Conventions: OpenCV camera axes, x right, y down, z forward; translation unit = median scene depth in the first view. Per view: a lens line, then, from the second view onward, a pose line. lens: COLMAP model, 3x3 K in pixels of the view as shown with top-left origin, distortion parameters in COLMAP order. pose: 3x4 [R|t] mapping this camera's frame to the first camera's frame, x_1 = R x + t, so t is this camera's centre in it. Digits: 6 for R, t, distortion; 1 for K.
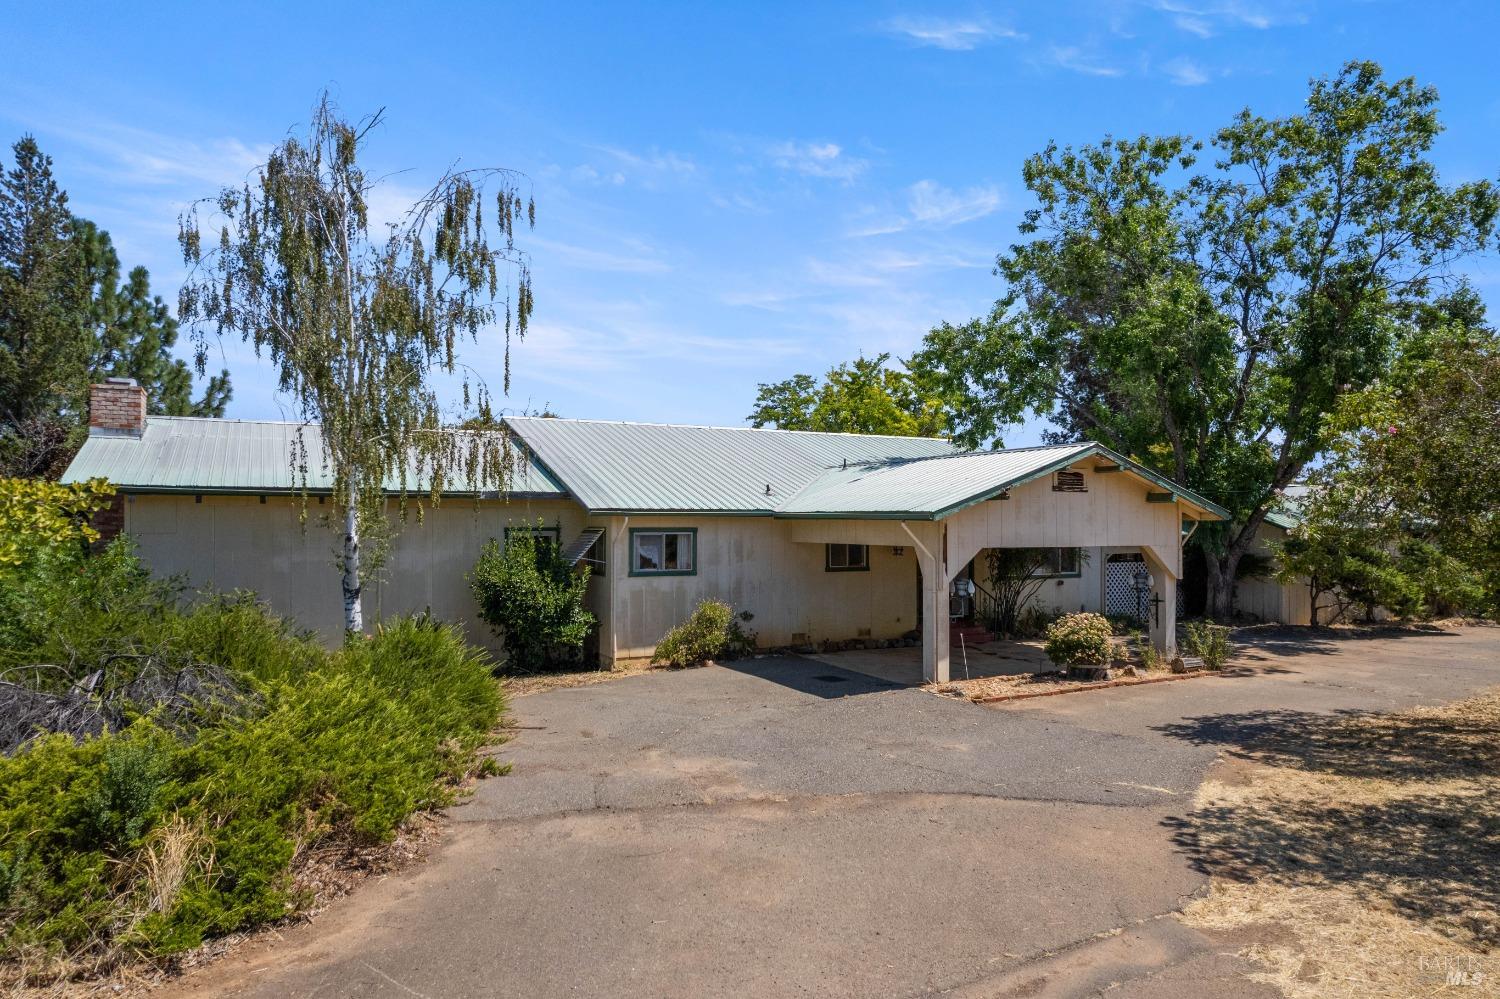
lens RADIAL K [[988.3, 0, 750.0], [0, 988.3, 499.5], [0, 0, 1]] dist [-0.077329, 0.091344]
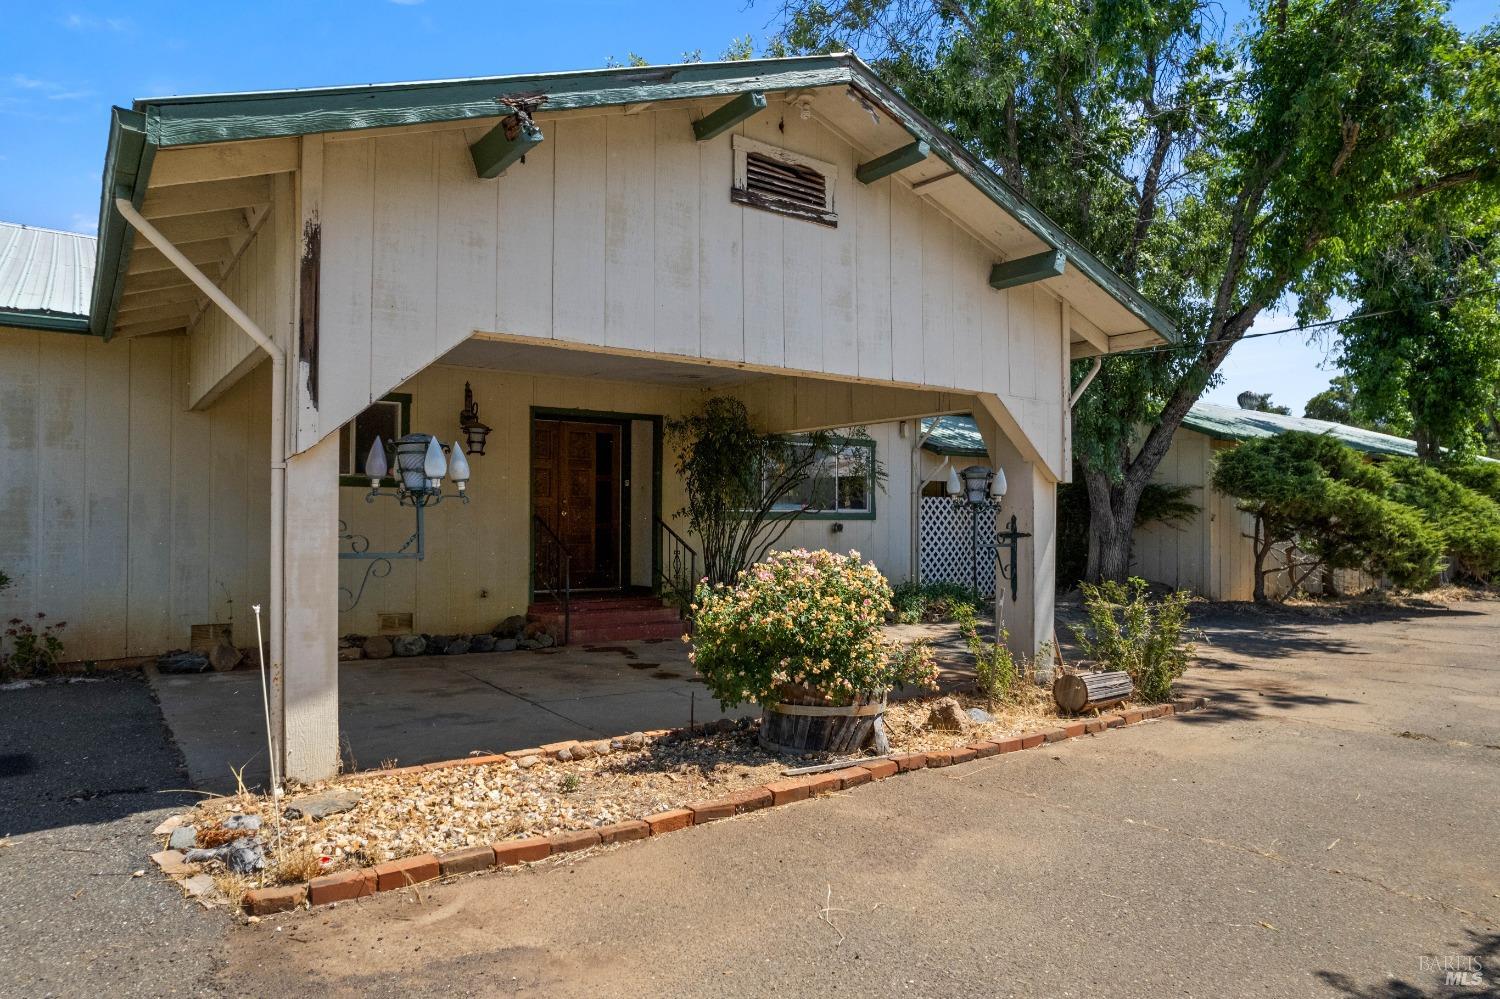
lens RADIAL K [[988.3, 0, 750.0], [0, 988.3, 499.5], [0, 0, 1]] dist [-0.077329, 0.091344]
pose [[0.988945, 0.003417, 0.148243, 0.245873], [-0.003591, 0.999993, 0.000907, 0.090115], [-0.148239, -0.001429, 0.988951, 0.610022]]
